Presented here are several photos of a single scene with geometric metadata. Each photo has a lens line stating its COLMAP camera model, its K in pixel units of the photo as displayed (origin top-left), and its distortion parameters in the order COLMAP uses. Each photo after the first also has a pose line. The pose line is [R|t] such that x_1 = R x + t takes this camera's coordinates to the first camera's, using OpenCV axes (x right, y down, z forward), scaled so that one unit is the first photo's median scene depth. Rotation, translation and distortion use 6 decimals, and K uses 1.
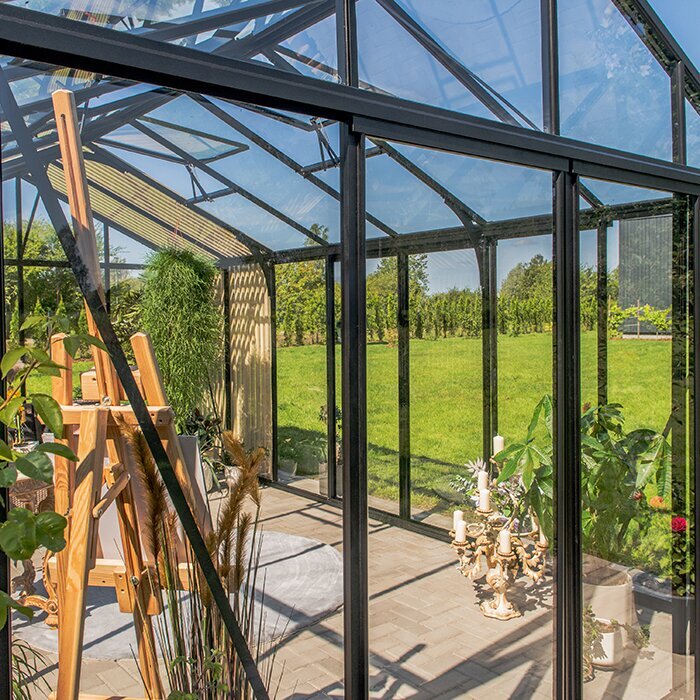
lens RADIAL K [[719.6, 0, 333.6], [0, 719.6, 314.3], [0, 0, 1]] dist [0.021117, -0.001537]
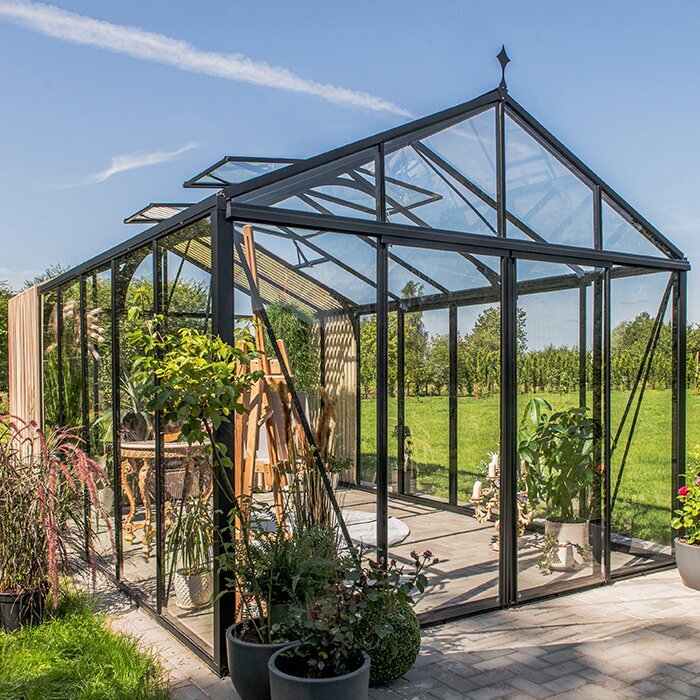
lens RADIAL K [[751.1, 0, 369.0], [0, 751.1, 346.4], [0, 0, 1]] dist [-0.022399, 0.017527]
pose [[0.996268, 0.006663, -0.086062, 0.050760], [-0.009950, 0.999235, -0.037821, 0.036739], [0.085744, 0.038536, 0.995572, -0.332978]]
